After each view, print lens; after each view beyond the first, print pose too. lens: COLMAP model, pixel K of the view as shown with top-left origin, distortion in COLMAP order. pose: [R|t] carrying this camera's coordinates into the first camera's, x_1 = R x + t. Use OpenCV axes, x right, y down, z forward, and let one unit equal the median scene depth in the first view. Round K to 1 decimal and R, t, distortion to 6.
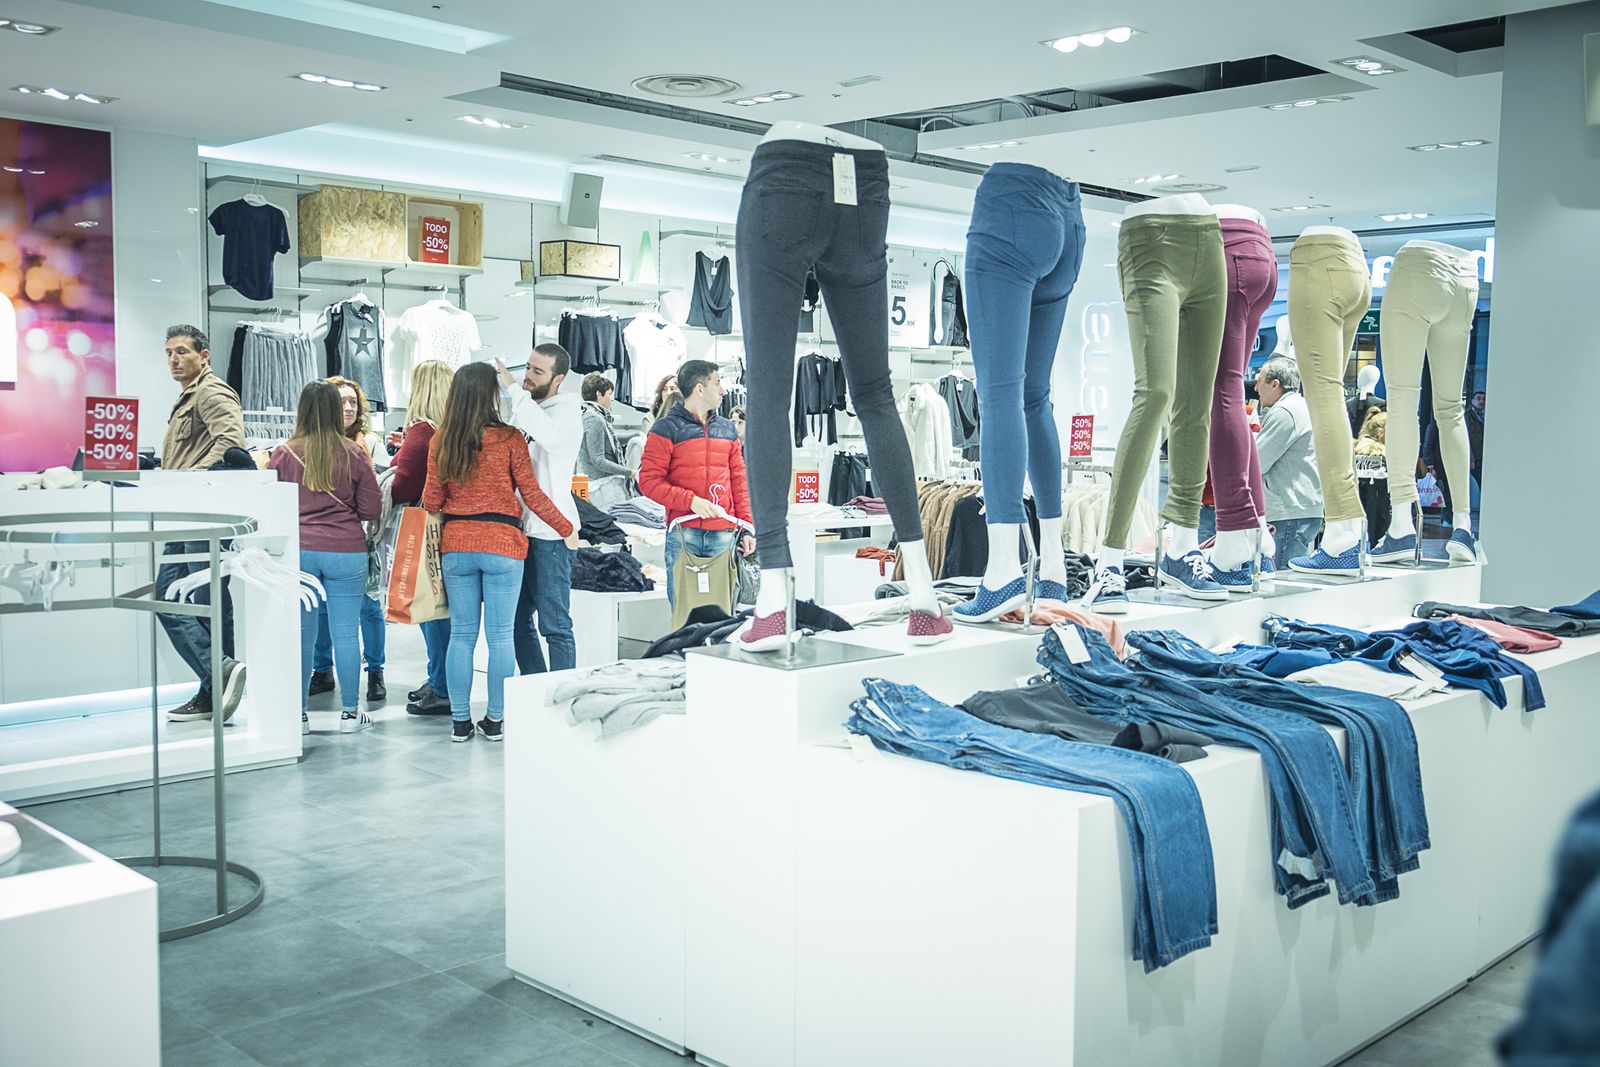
lens RADIAL K [[1562.3, 0, 797.9], [0, 1562.3, 486.6], [0, 0, 1]] dist [0.020885, 0.014851]
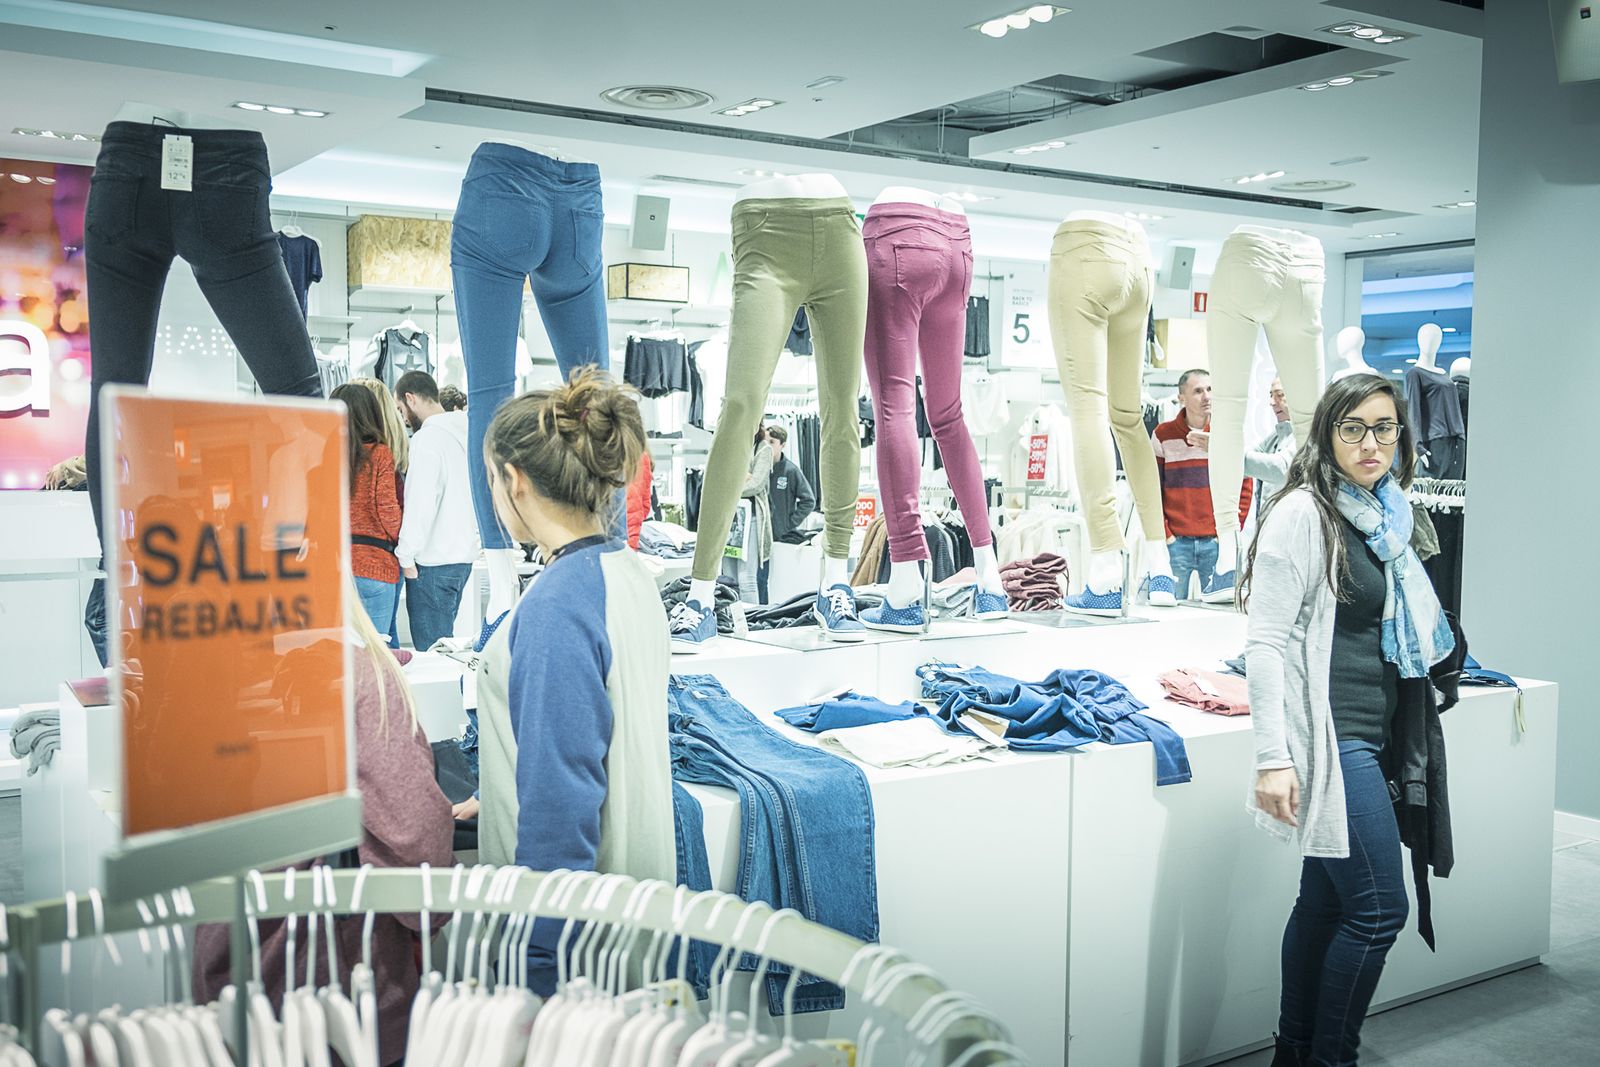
lens RADIAL K [[1562.3, 0, 797.9], [0, 1562.3, 486.6], [0, 0, 1]] dist [0.020885, 0.014851]
pose [[0.976640, 0.001734, -0.214877, 0.220602], [-0.005684, 0.999826, -0.017764, 0.001195], [0.214809, 0.018571, 0.976479, 0.077207]]
